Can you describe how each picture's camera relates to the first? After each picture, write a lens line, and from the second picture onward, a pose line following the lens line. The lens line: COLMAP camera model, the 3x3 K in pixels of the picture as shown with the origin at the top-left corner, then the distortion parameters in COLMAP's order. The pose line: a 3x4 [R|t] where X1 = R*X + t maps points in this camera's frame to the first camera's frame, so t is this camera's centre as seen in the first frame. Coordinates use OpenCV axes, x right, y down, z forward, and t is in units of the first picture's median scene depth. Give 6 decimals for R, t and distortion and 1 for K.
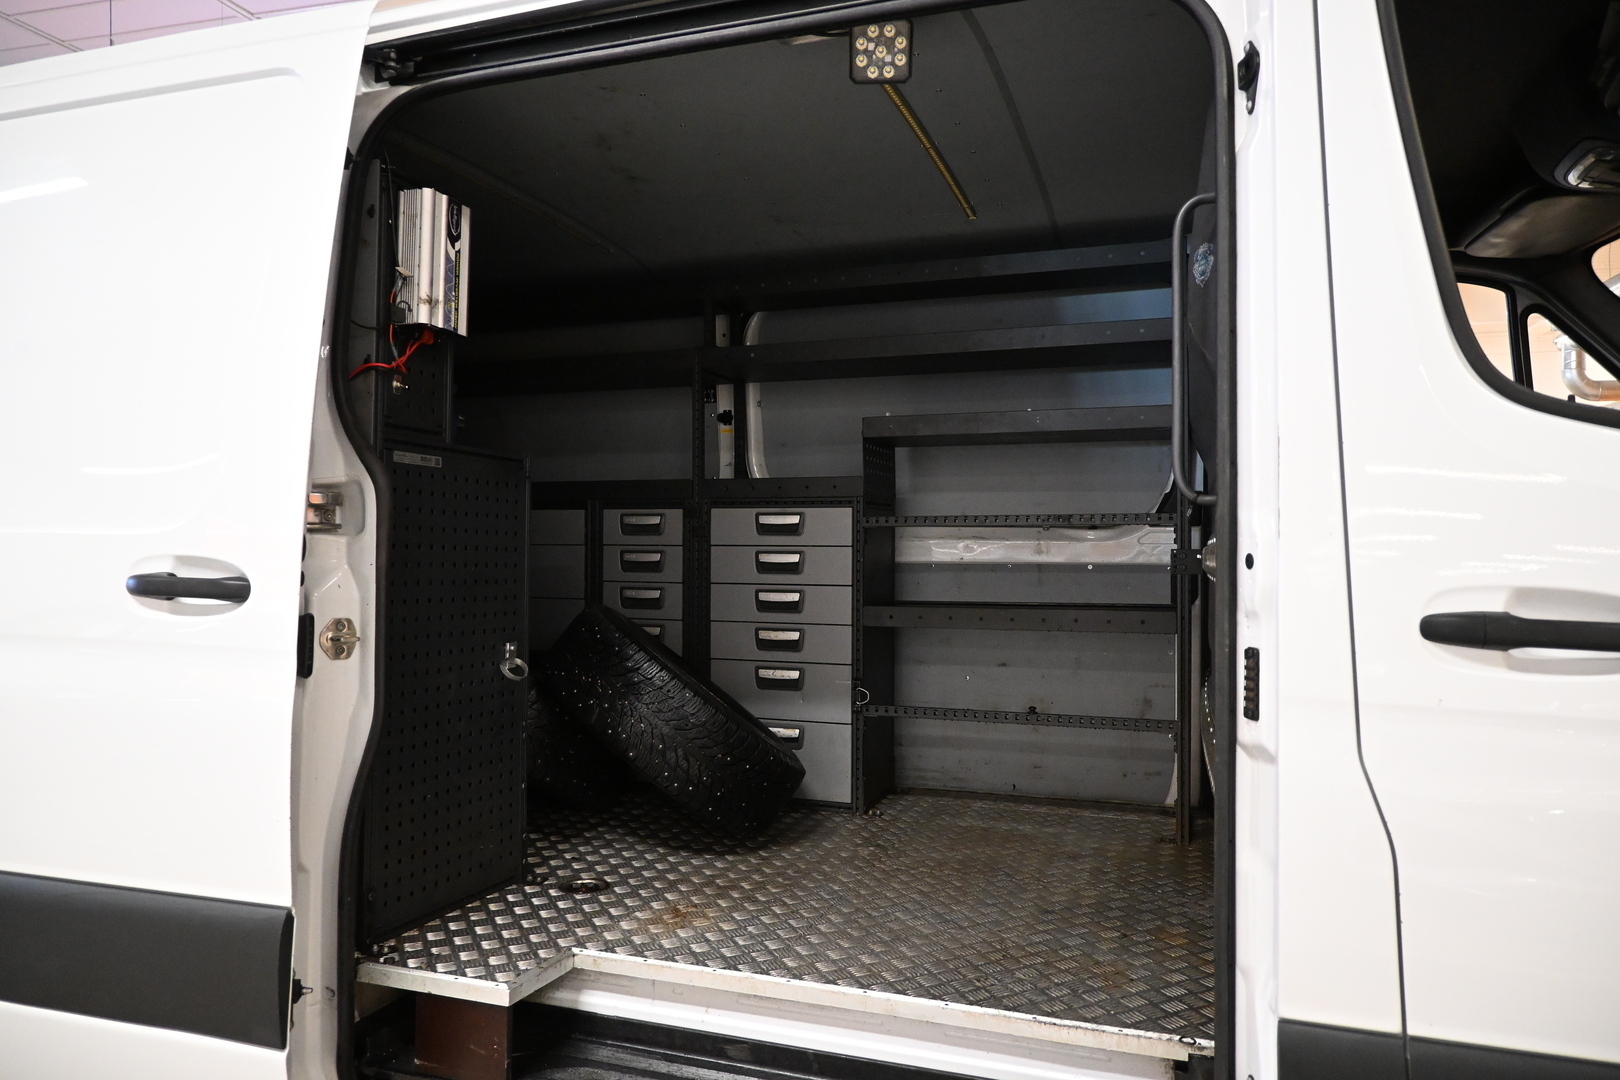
lens RADIAL K [[1094.4, 0, 801.4], [0, 1094.4, 536.9], [0, 0, 1]] dist [-0.004687, -0.002835]
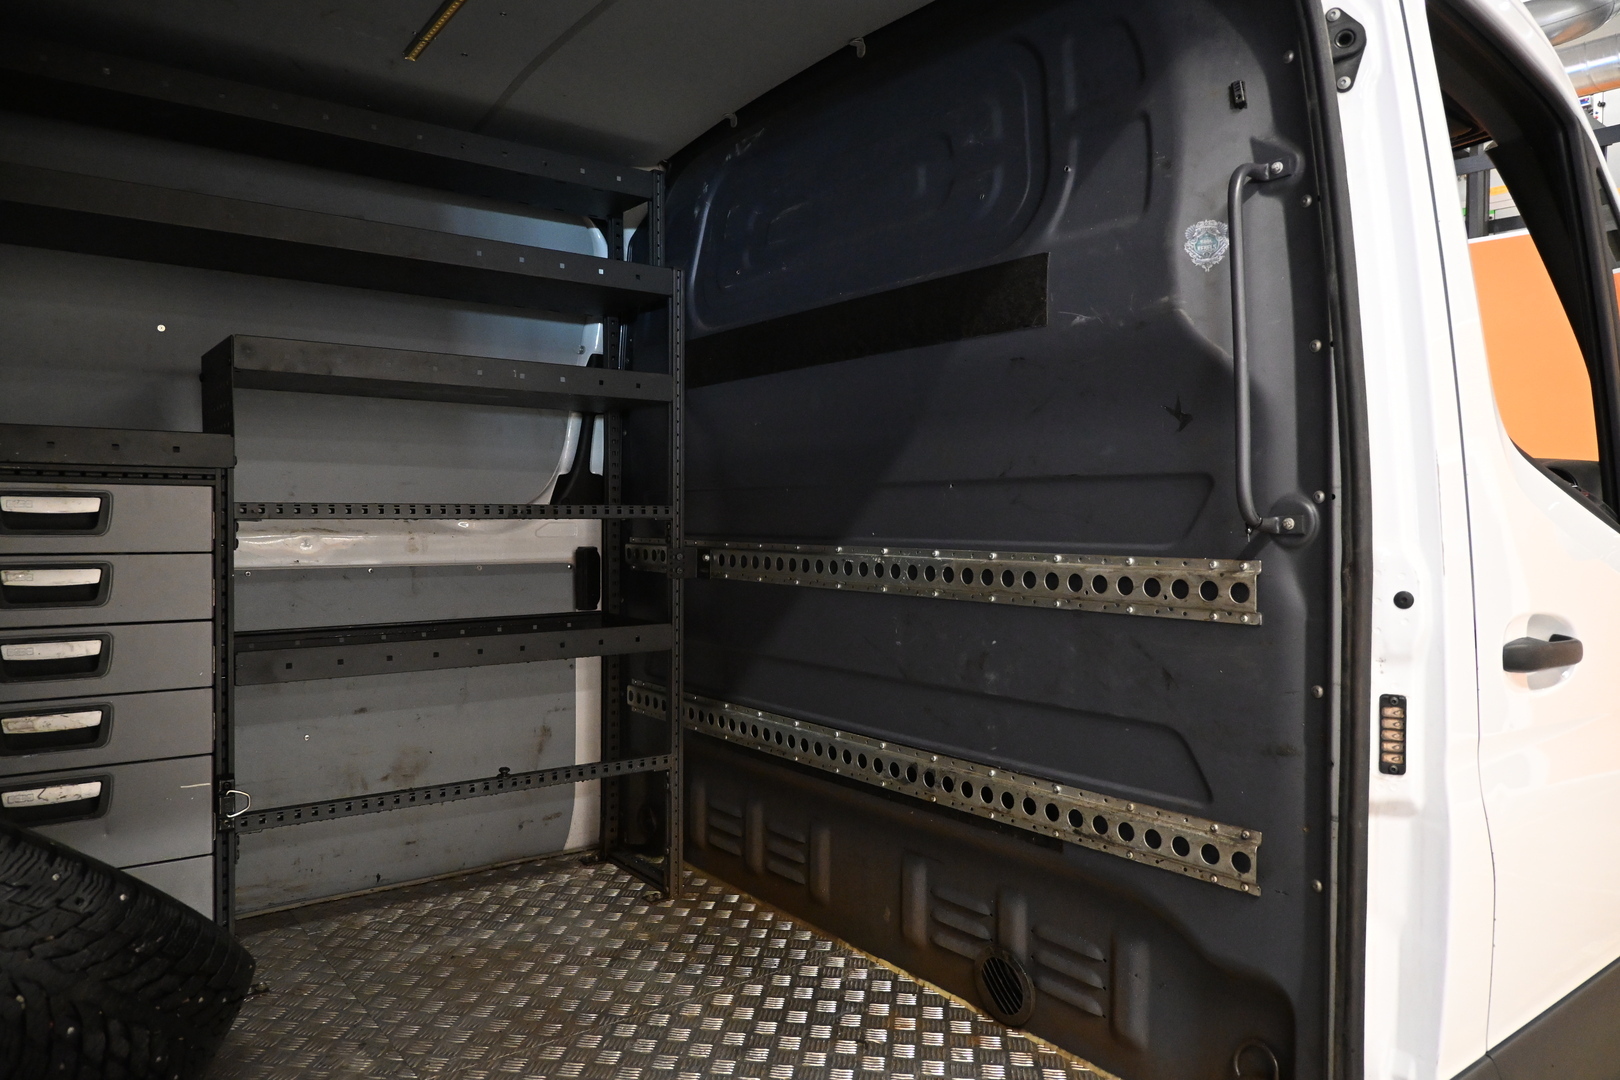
lens RADIAL K [[1094.4, 0, 809.6], [0, 1094.4, 544.2], [0, 0, 1]] dist [-0.004687, -0.002835]
pose [[0.537858, -0.023157, 0.842717, -0.267203], [-0.014925, 0.999204, 0.036983, -0.021877], [-0.842903, -0.032469, 0.537085, 0.408312]]
